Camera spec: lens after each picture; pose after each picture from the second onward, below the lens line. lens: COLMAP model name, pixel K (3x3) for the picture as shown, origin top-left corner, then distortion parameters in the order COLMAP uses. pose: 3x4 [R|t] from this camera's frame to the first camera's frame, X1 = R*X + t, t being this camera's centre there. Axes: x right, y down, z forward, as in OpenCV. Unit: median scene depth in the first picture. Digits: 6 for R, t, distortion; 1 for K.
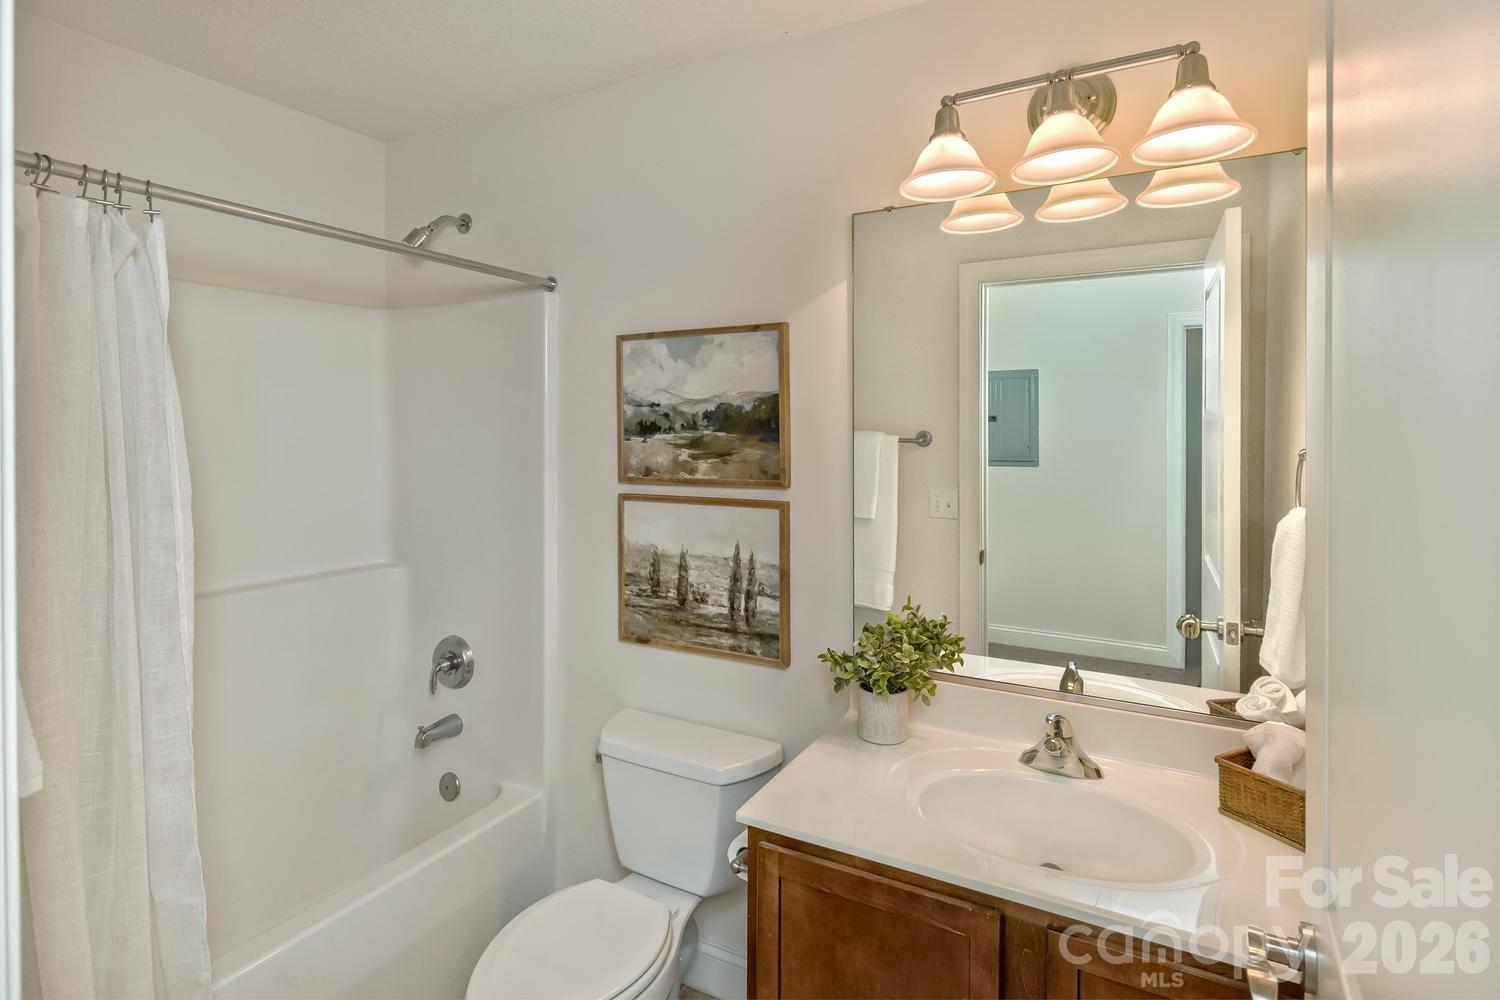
lens RADIAL K [[683.8, 0, 789.0], [0, 683.8, 440.6], [0, 0, 1]] dist [0.002645, 0.000095]
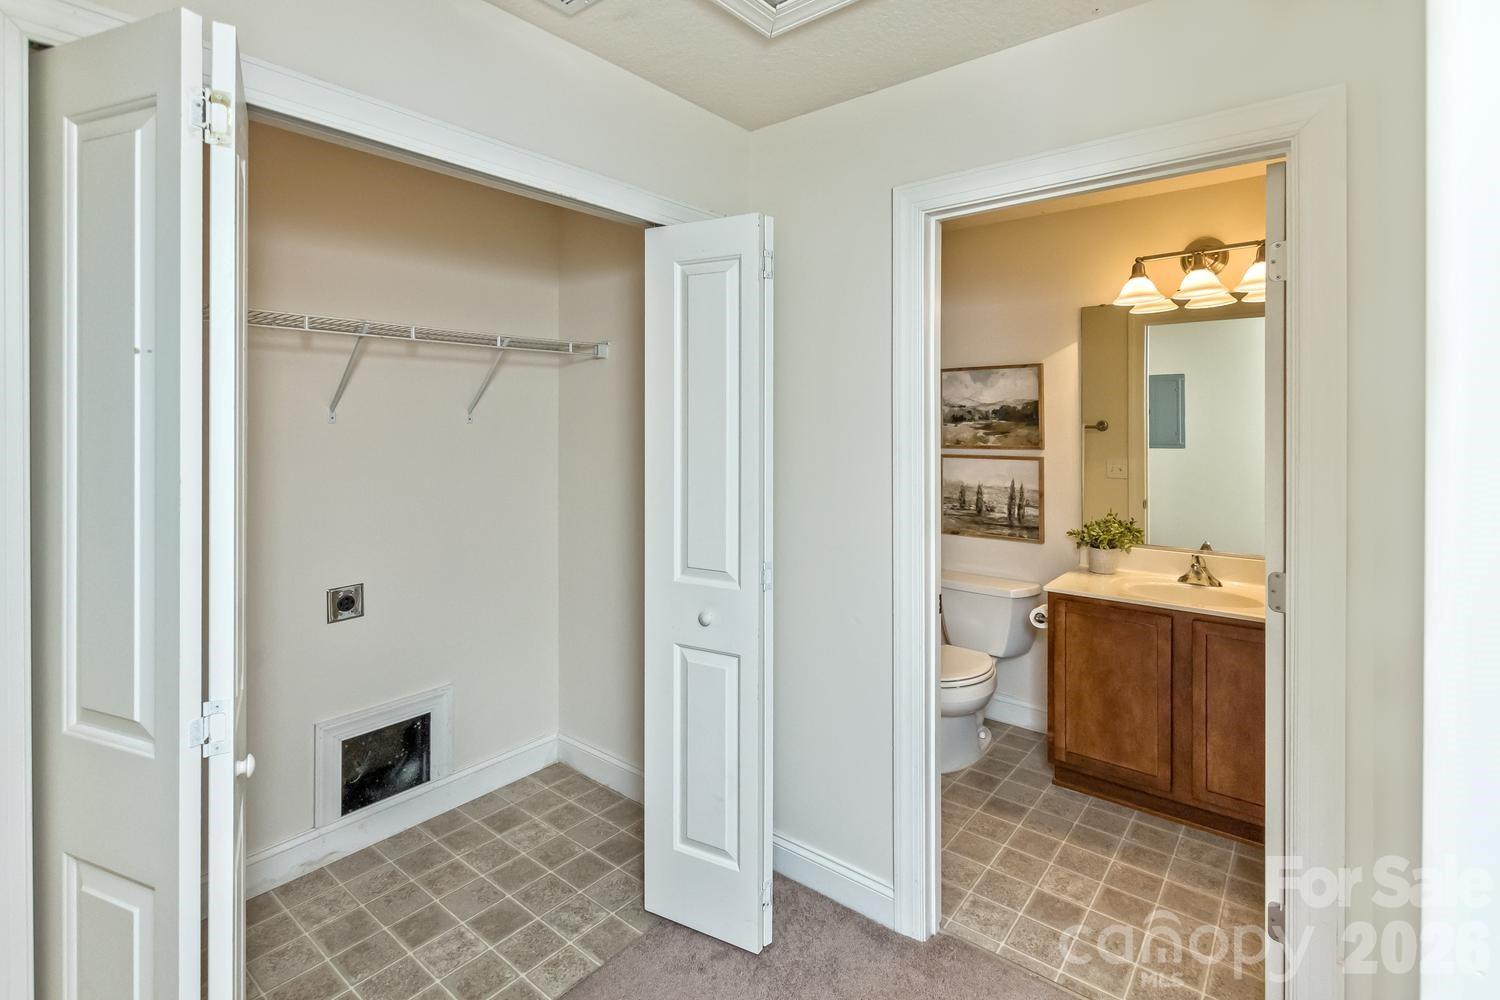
lens RADIAL K [[683.8, 0, 777.3], [0, 683.8, 429.6], [0, 0, 1]] dist [0.002645, 0.000095]
pose [[0.982909, -0.001737, -0.184084, -0.365296], [0.000539, 0.999978, -0.006558, 0.024337], [0.184092, 0.006347, 0.982889, -0.974513]]
